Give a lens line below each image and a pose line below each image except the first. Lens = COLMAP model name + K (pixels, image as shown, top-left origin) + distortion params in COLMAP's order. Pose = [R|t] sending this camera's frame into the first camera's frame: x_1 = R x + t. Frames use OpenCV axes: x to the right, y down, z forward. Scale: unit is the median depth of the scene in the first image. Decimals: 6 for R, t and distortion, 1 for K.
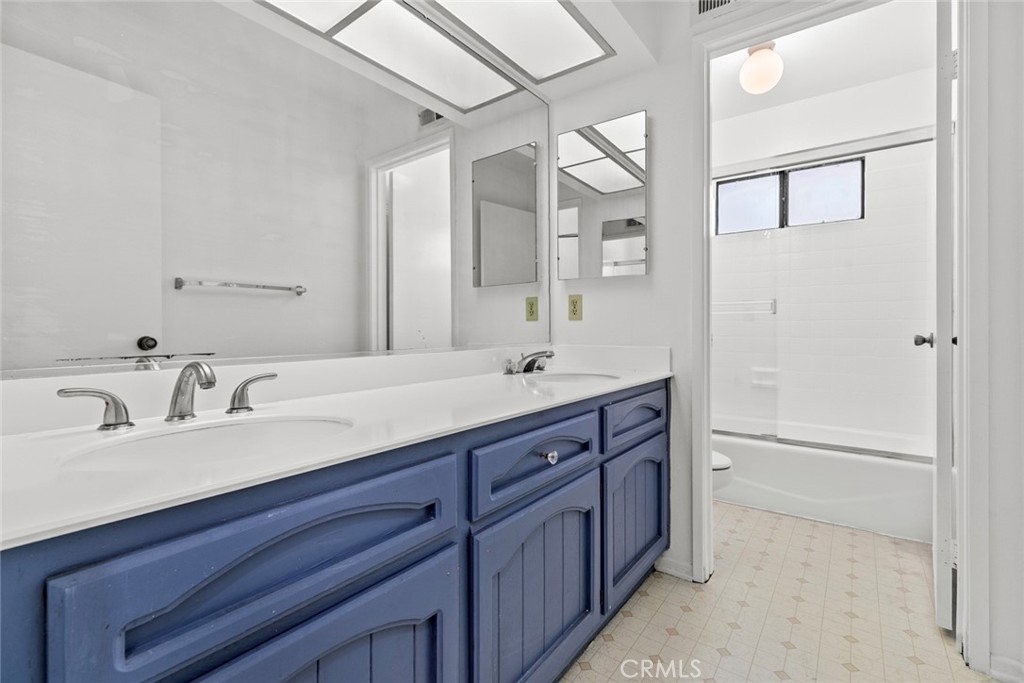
lens RADIAL K [[468.5, 0, 508.6], [0, 468.5, 338.2], [0, 0, 1]] dist [0.003397, 0.000324]
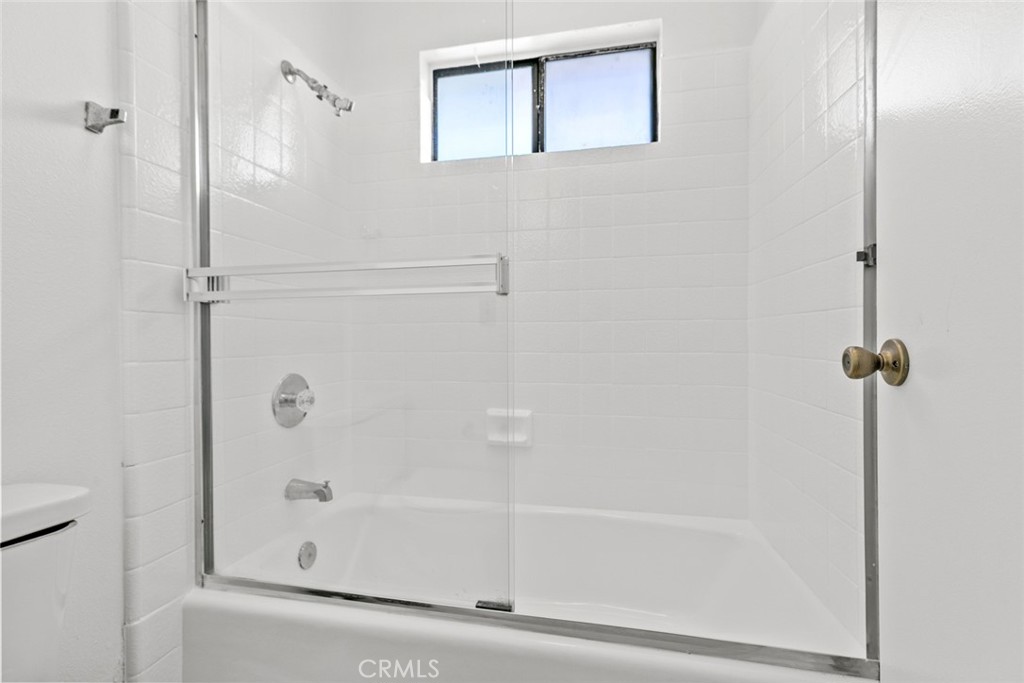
lens RADIAL K [[468.5, 0, 512.0], [0, 468.5, 342.3], [0, 0, 1]] dist [0.003397, 0.000324]
pose [[0.909166, -0.003900, 0.416416, 0.321380], [0.008788, 0.999913, -0.009822, -0.005797], [-0.416341, 0.012589, 0.909121, 0.502815]]
